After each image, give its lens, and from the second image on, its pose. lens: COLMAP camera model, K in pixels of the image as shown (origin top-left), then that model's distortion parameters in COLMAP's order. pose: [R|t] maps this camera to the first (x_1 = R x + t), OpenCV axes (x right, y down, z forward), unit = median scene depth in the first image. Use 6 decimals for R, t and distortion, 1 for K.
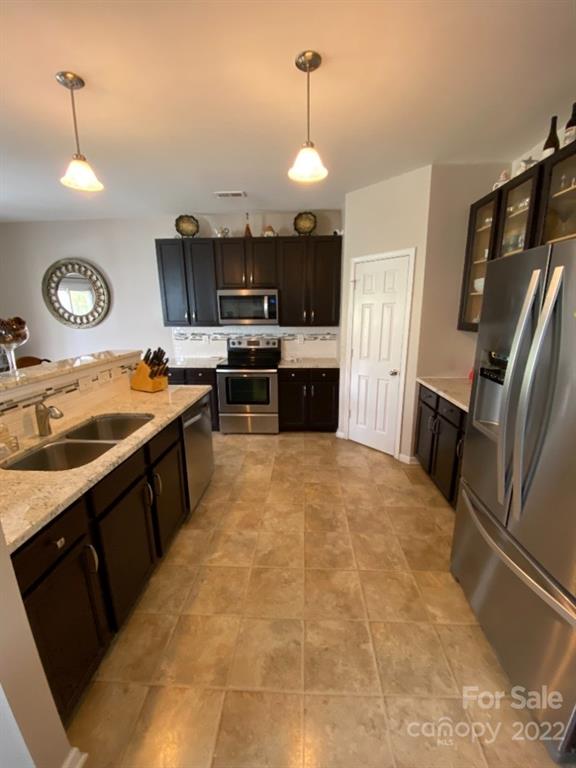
lens RADIAL K [[311.3, 0, 292.9], [0, 311.3, 390.8], [0, 0, 1]] dist [0.001401, -0.003008]
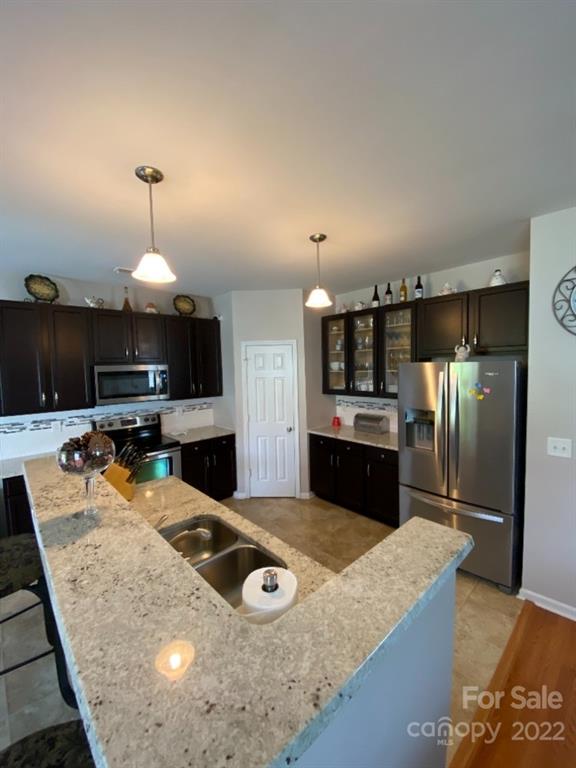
lens RADIAL K [[311.3, 0, 295.2], [0, 311.3, 381.1], [0, 0, 1]] dist [0.001401, -0.003008]
pose [[0.686651, -0.046454, 0.725502, -0.481999], [0.195262, 0.973071, -0.122500, -0.074507], [-0.700274, 0.225778, 0.677231, 0.060715]]
